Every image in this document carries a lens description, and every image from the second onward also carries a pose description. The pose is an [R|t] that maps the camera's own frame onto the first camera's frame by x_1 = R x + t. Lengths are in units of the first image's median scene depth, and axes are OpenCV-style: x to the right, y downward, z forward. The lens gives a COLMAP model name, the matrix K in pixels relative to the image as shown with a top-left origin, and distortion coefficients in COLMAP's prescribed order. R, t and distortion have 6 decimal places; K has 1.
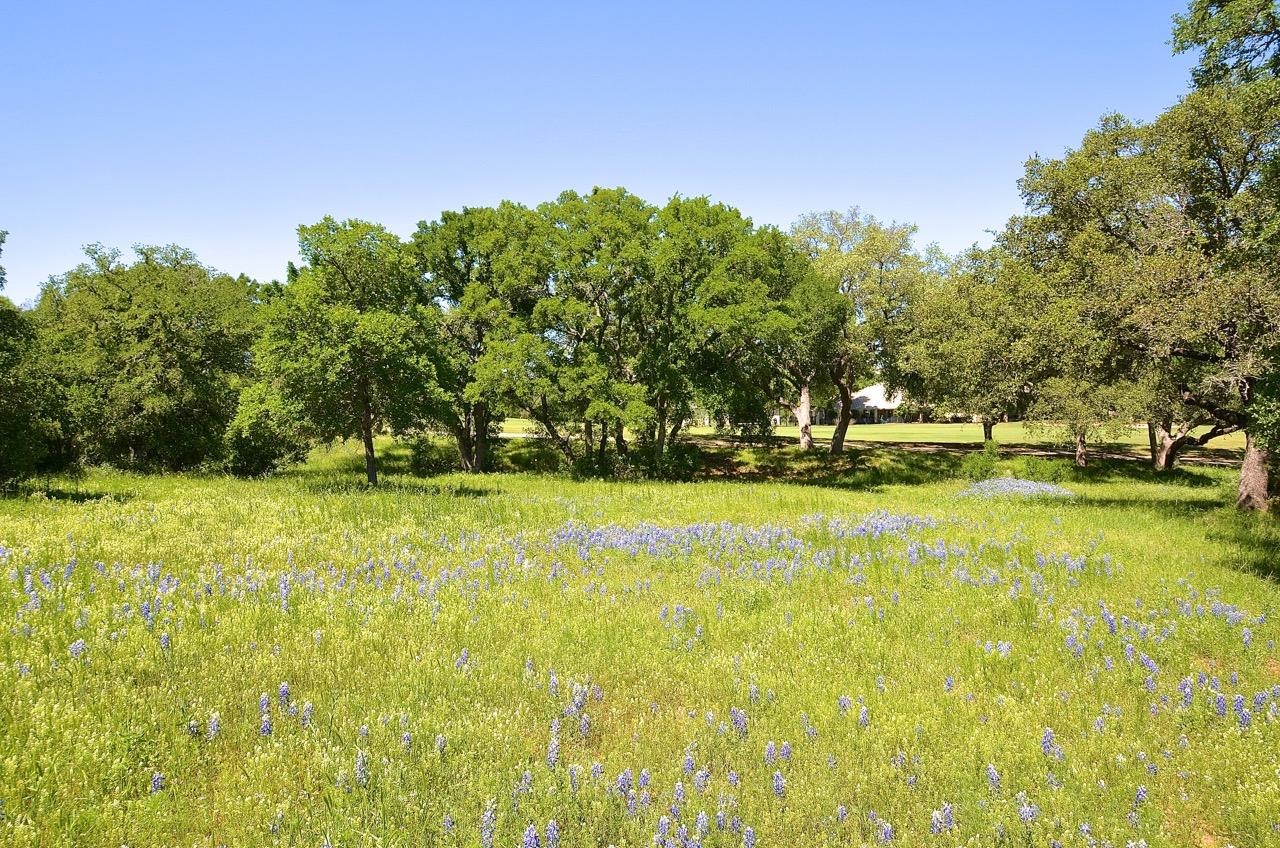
lens RADIAL K [[743.0, 0, 636.7], [0, 743.0, 415.3], [0, 0, 1]] dist [-0.017816, -0.010849]
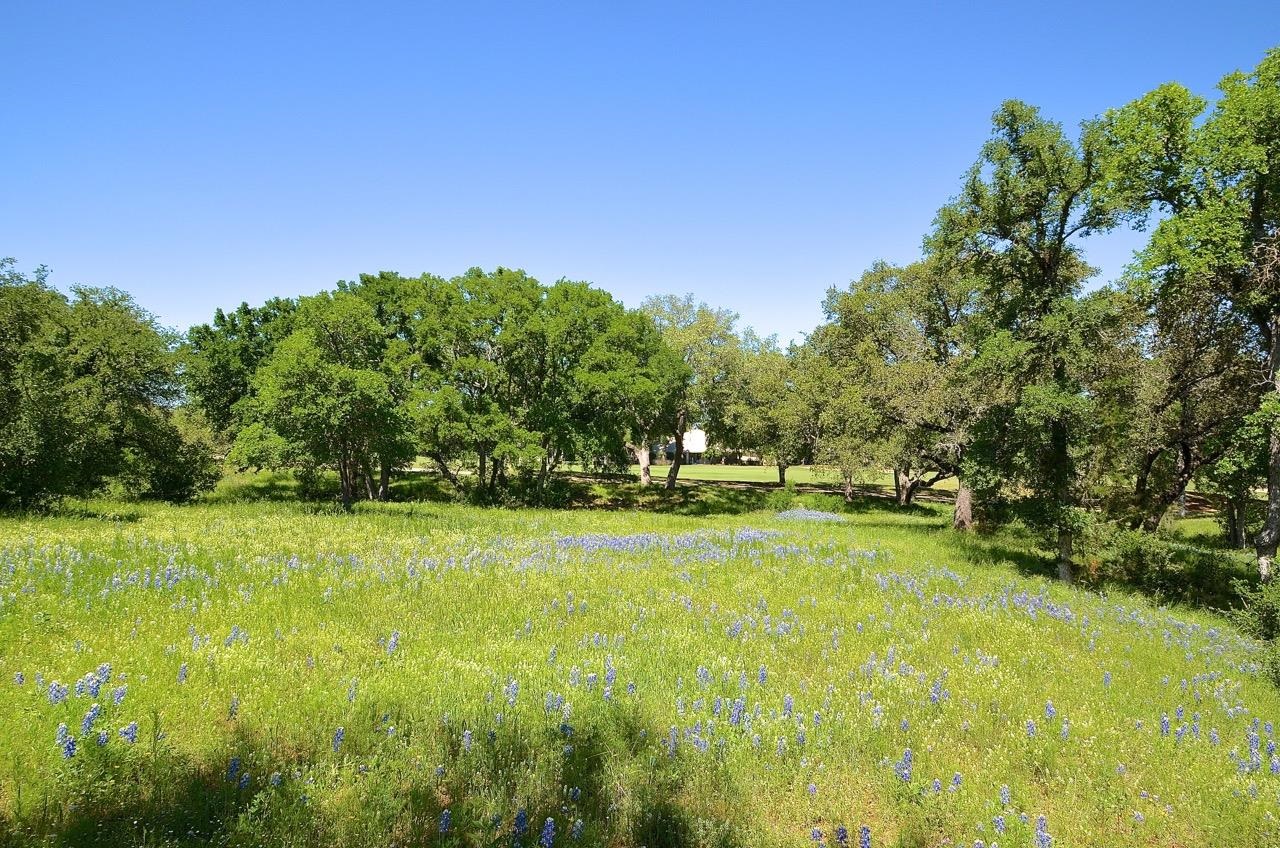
lens RADIAL K [[674.8, 0, 639.9], [0, 674.8, 411.6], [0, 0, 1]] dist [-0.013180, 0.000302]
pose [[0.967461, 0.041195, 0.249645, -0.112423], [-0.025585, 0.997527, -0.065455, -0.004040], [-0.251724, 0.056938, 0.966123, -0.133608]]
